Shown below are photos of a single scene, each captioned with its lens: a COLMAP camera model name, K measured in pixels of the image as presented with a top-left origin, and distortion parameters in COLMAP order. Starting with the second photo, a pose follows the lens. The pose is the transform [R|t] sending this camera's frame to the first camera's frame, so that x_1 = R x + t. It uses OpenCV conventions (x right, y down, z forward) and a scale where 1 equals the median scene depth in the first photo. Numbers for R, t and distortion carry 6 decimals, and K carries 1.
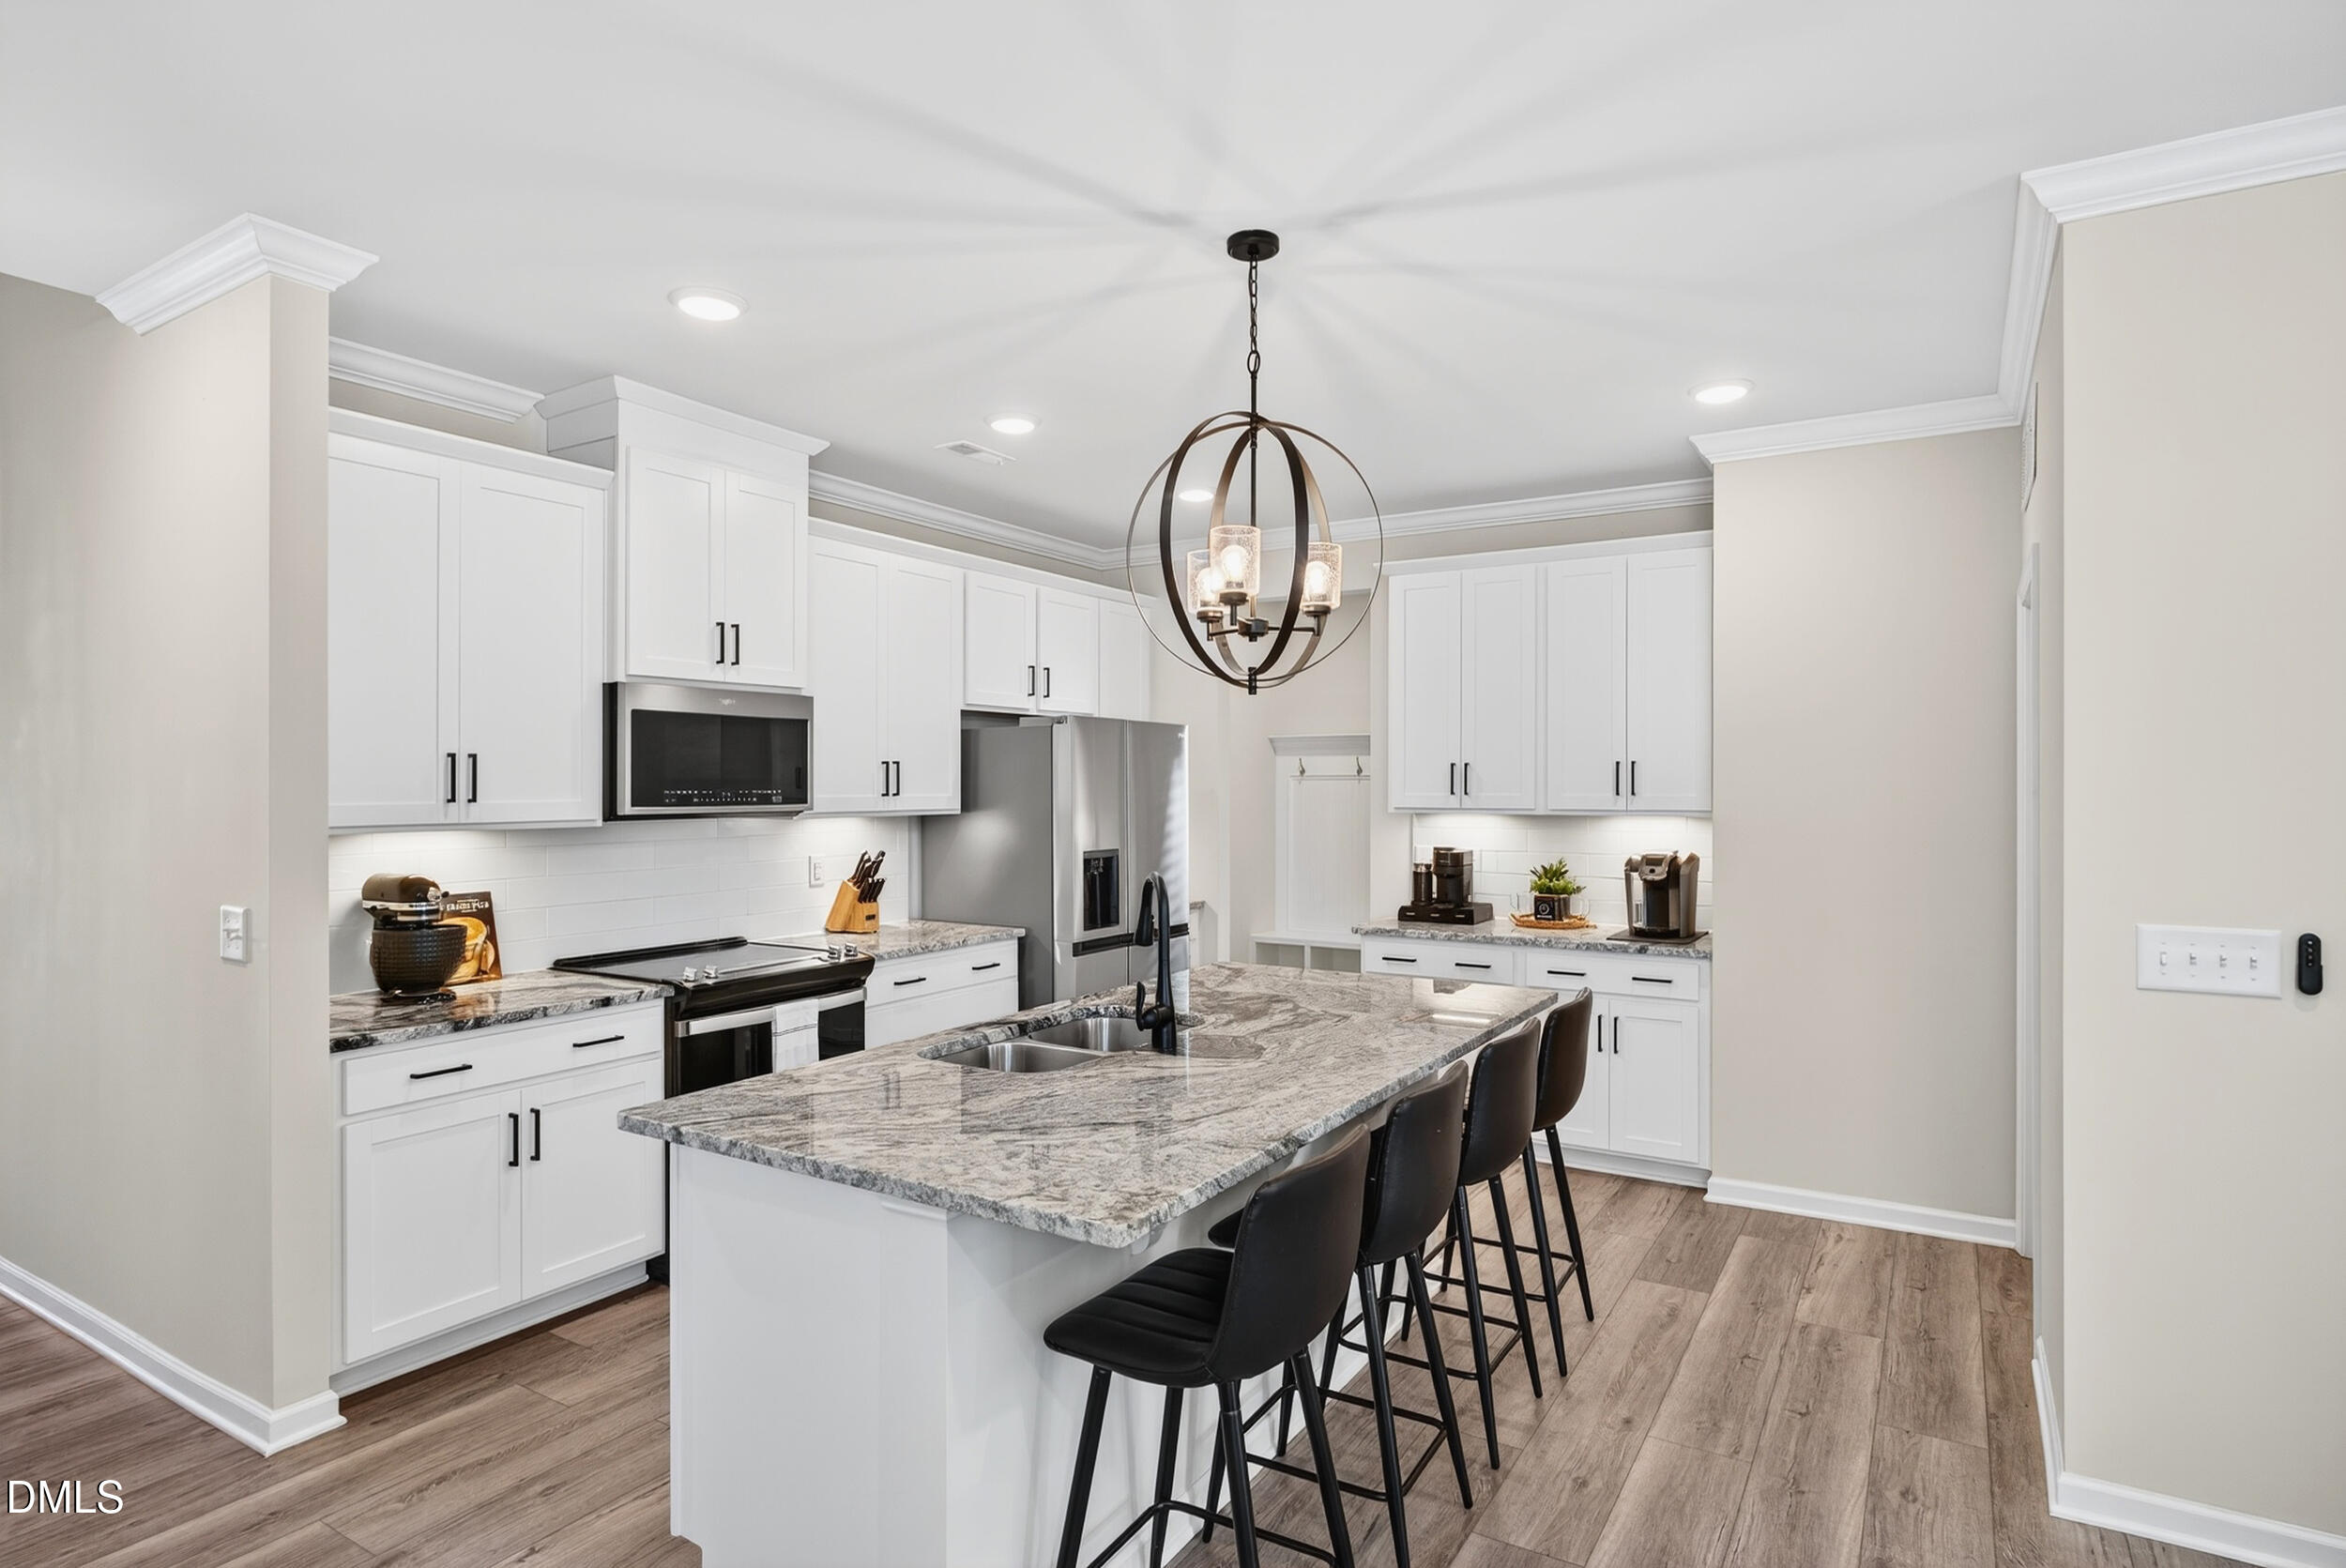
lens RADIAL K [[1271.9, 0, 1173.0], [0, 1271.9, 784.0], [0, 0, 1]] dist [0.000112, 0.000014]
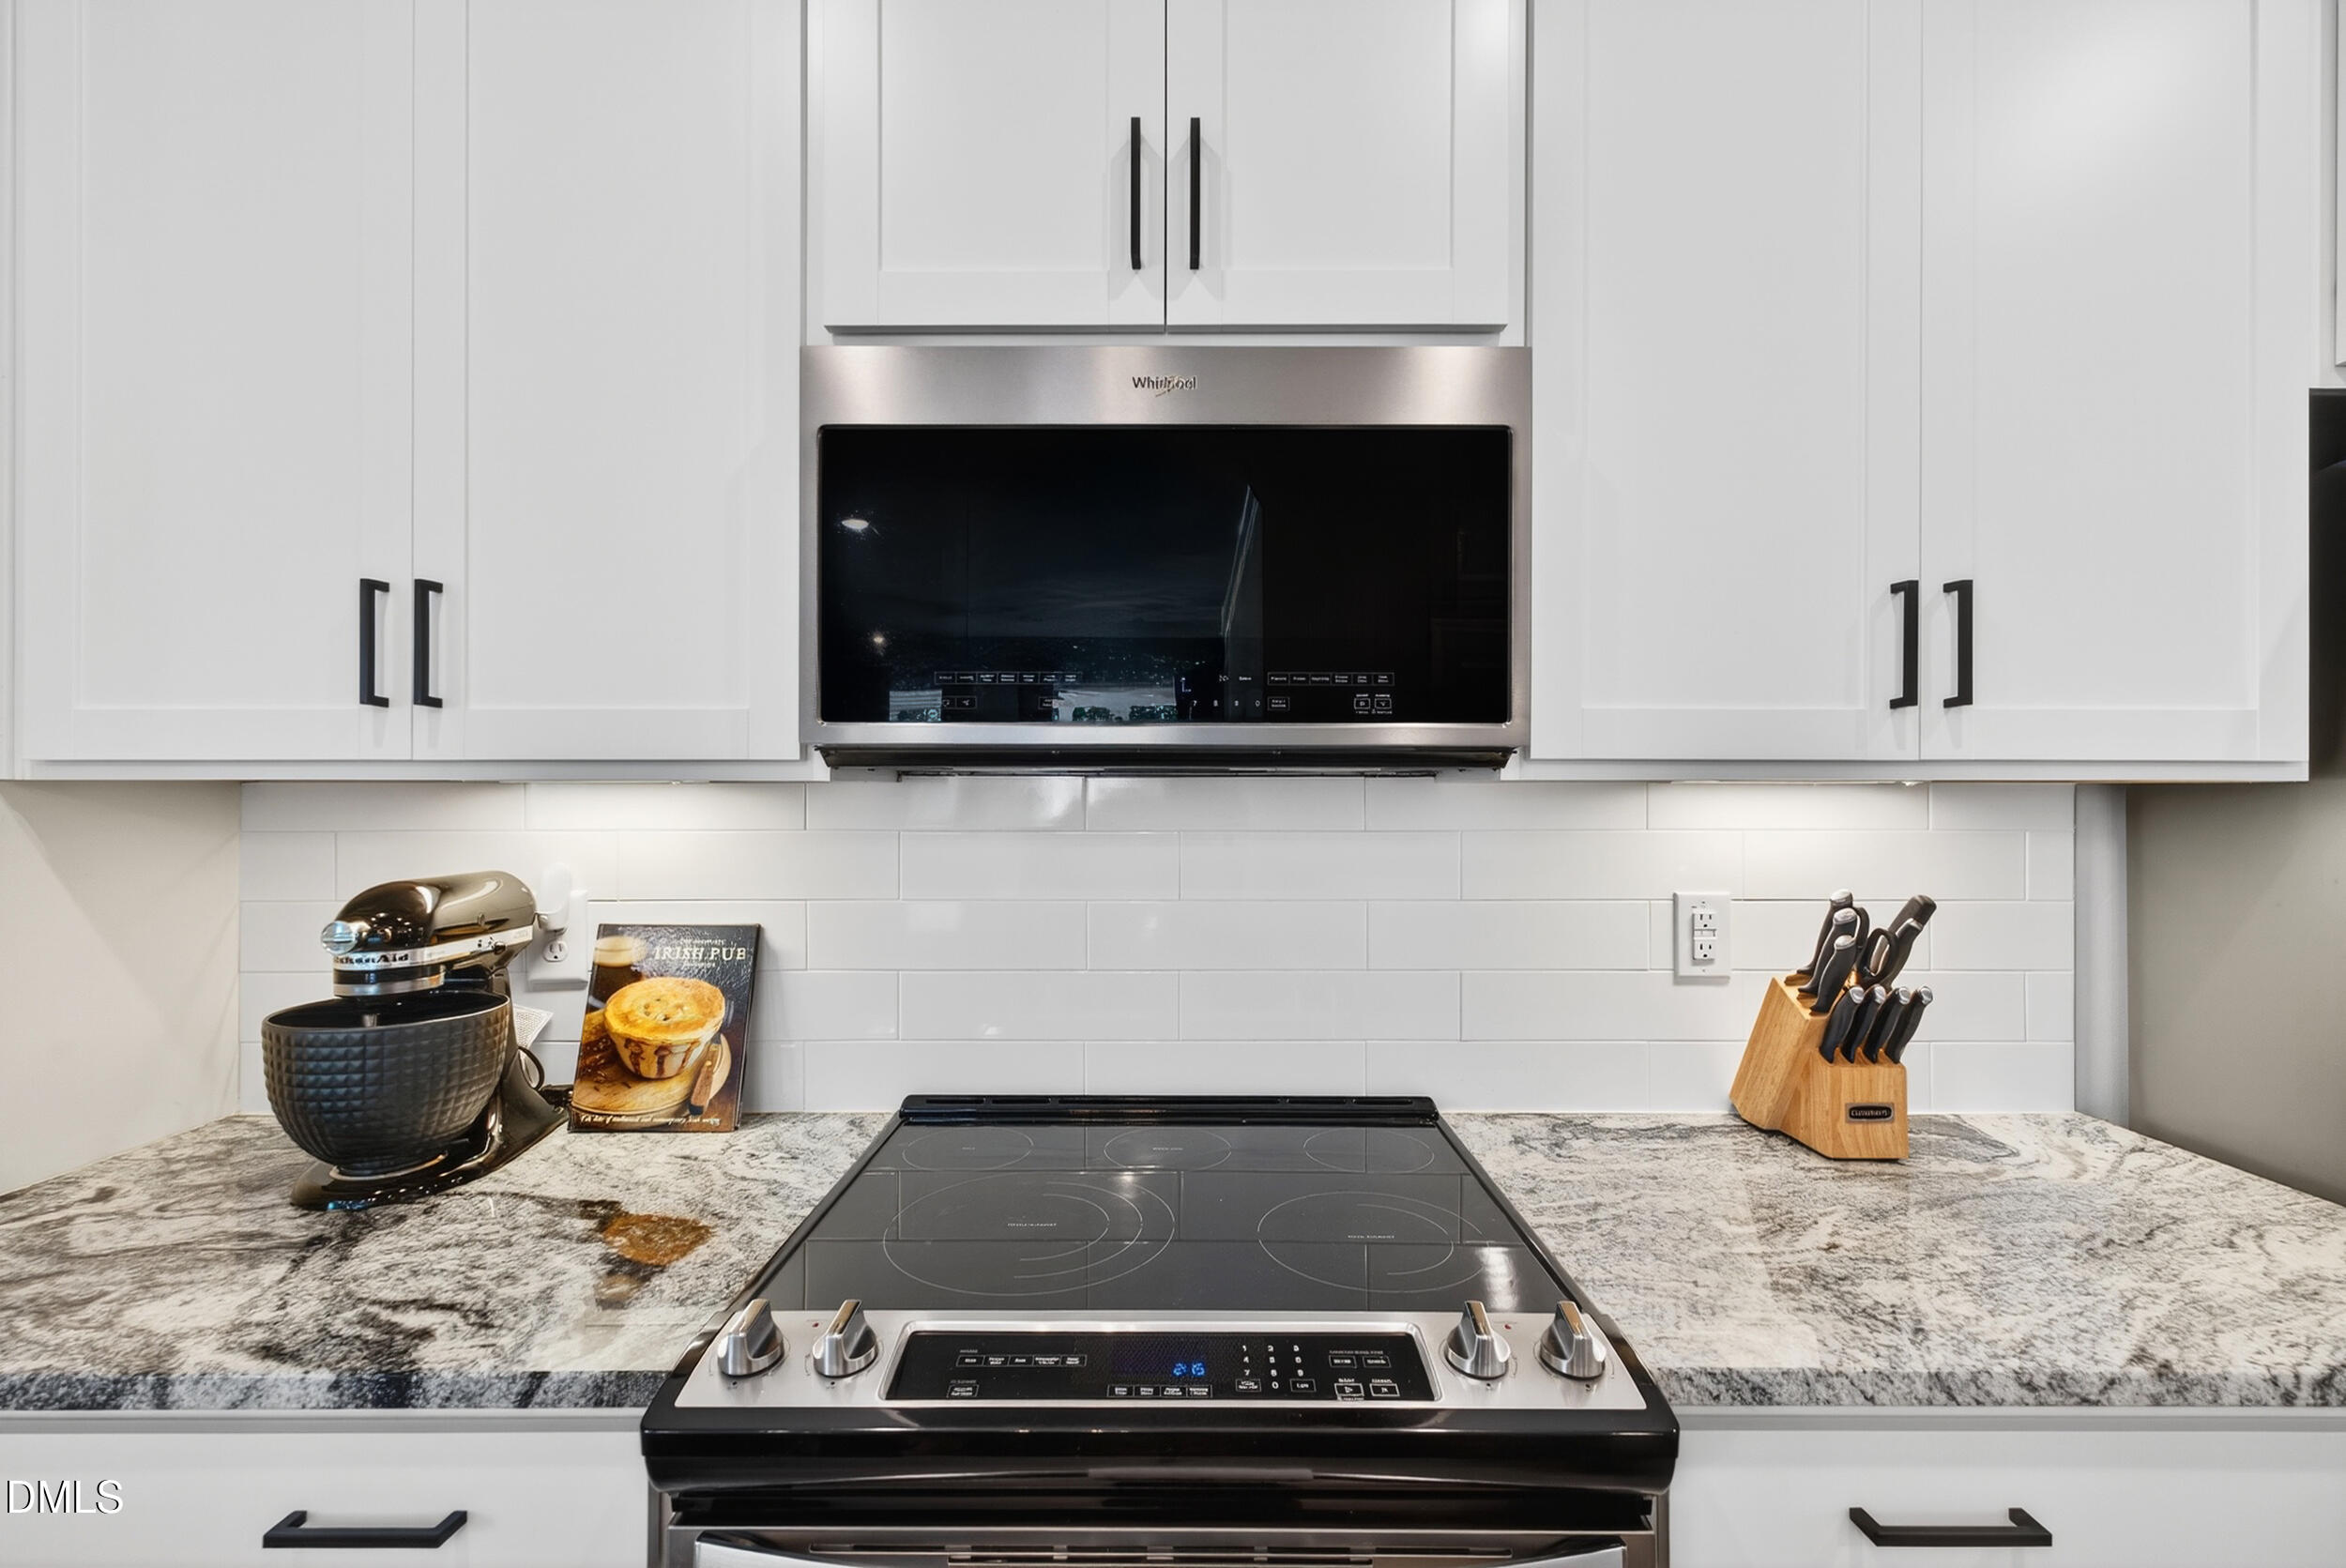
lens RADIAL K [[1053.0, 0, 1173.0], [0, 1053.0, 784.0], [0, 0, 1]] dist [0.000167, 0.000028]
pose [[0.518578, 0.007206, -0.855000, -0.110598], [-0.000645, 0.999967, 0.008037, 0.024558], [0.855030, -0.003616, 0.518566, 0.732326]]
